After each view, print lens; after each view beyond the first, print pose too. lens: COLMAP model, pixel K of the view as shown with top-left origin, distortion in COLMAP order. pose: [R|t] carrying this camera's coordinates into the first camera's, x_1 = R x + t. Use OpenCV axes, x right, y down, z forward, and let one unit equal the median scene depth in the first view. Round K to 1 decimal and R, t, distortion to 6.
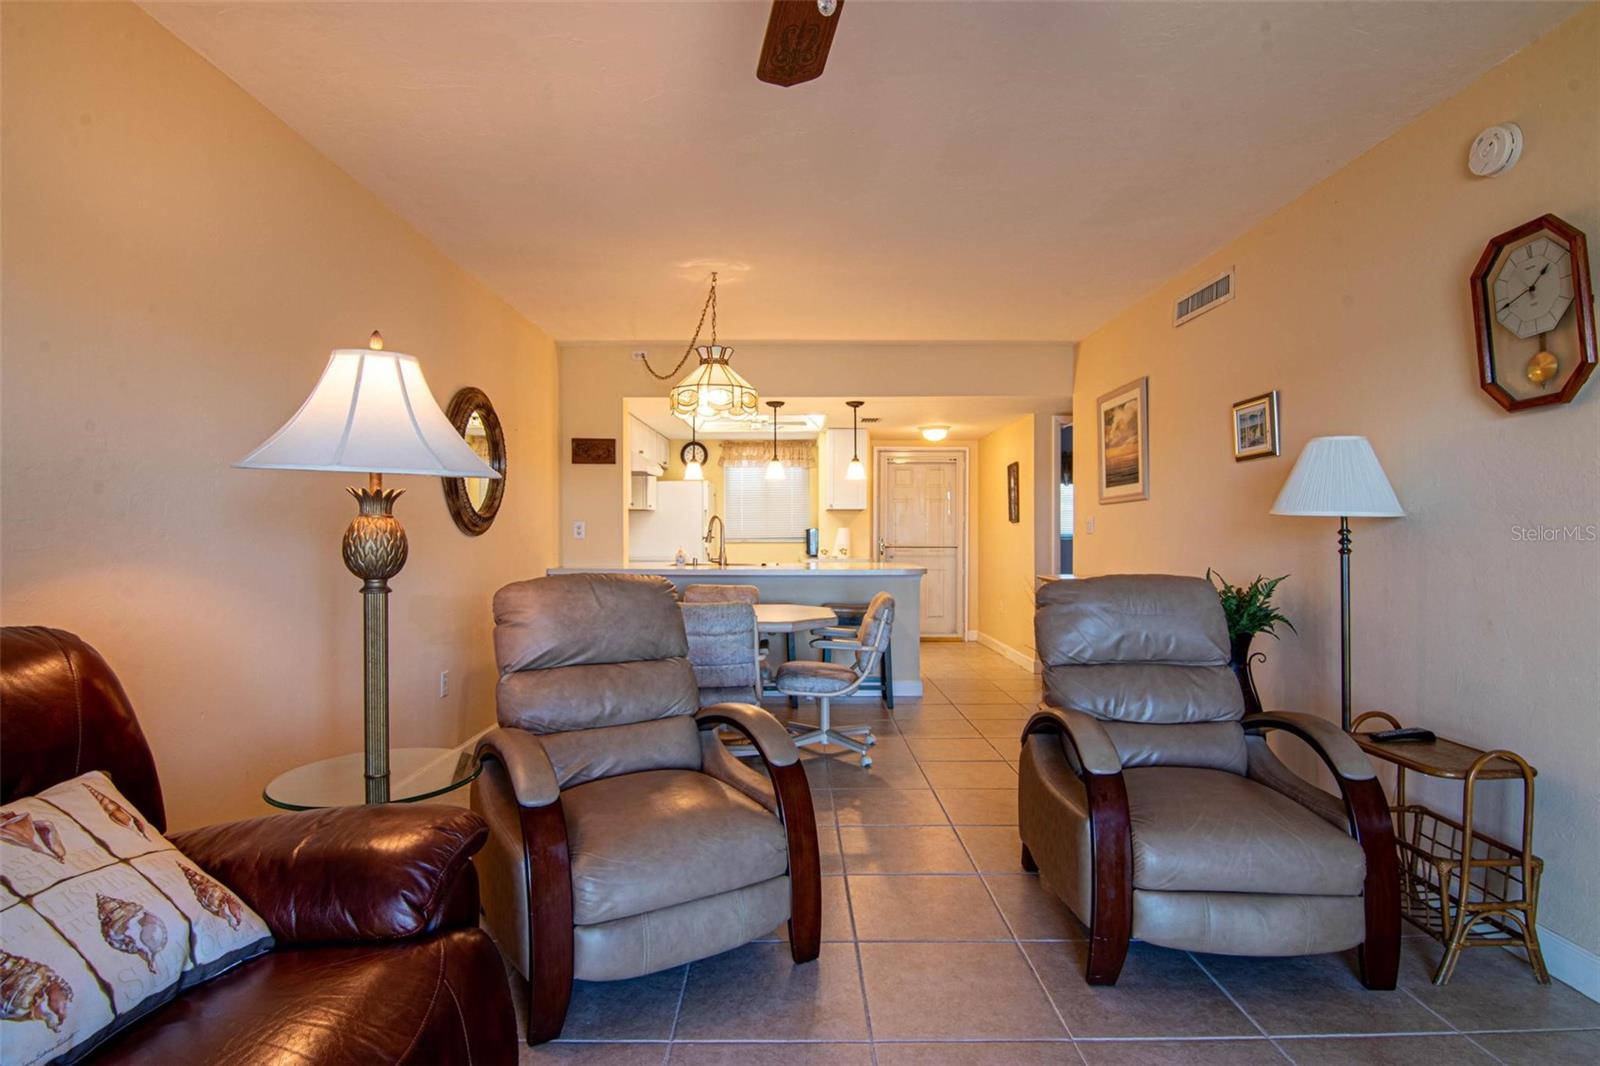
lens RADIAL K [[821.8, 0, 788.8], [0, 821.8, 541.6], [0, 0, 1]] dist [-0.012441, -0.005411]
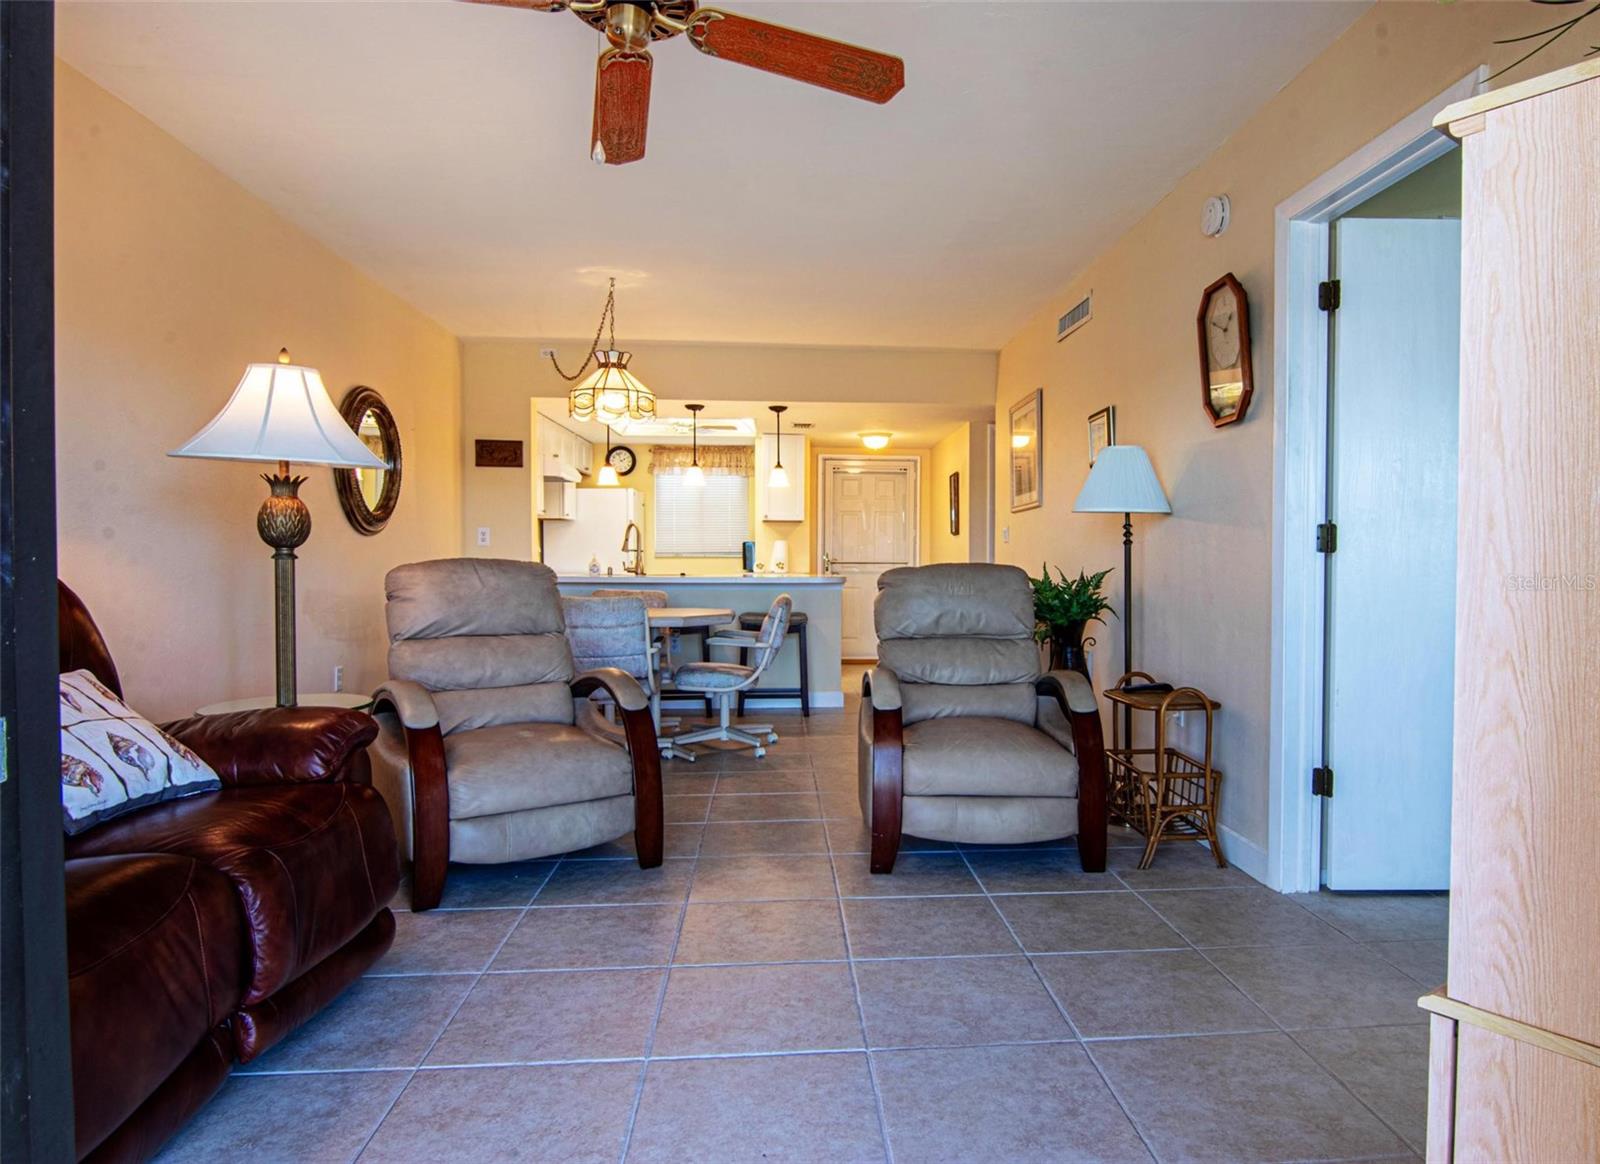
lens RADIAL K [[890.2, 0, 811.4], [0, 890.2, 573.7], [0, 0, 1]] dist [-0.009264, -0.001692]
pose [[0.995461, 0.000930, 0.095164, 0.112808], [-0.002764, 0.999813, 0.019138, 0.038805], [-0.095129, -0.019314, 0.995278, -0.287340]]
